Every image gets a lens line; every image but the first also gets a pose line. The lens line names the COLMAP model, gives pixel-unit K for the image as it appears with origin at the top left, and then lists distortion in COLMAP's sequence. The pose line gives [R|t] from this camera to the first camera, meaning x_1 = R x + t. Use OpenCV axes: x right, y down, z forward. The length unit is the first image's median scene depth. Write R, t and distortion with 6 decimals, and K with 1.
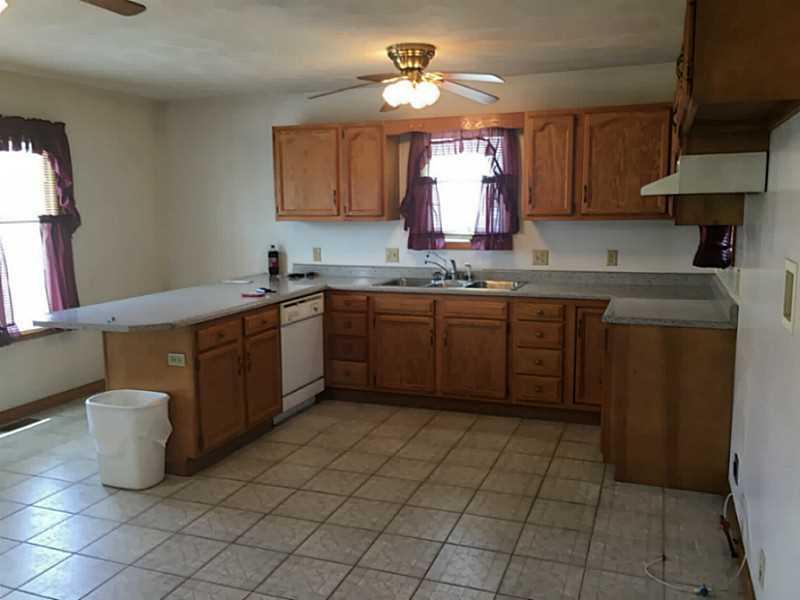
lens RADIAL K [[684.5, 0, 399.8], [0, 684.5, 295.6], [0, 0, 1]] dist [0.080441, -0.100902]
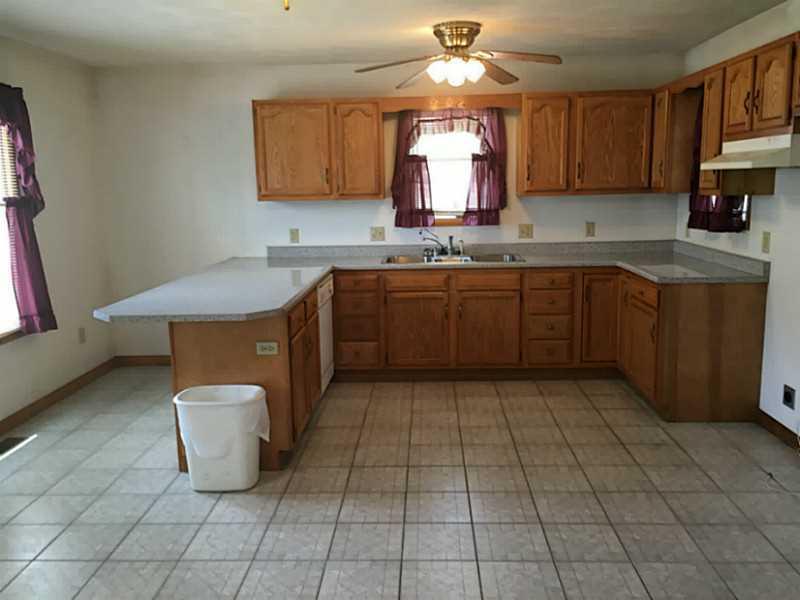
lens RADIAL K [[684.5, 0, 399.8], [0, 684.5, 295.6], [0, 0, 1]] dist [0.080441, -0.100902]
pose [[0.948114, -0.058245, 0.312548, -0.330130], [0.050842, 0.998201, 0.031791, 0.000868], [-0.313838, -0.014251, 0.949370, 0.044379]]
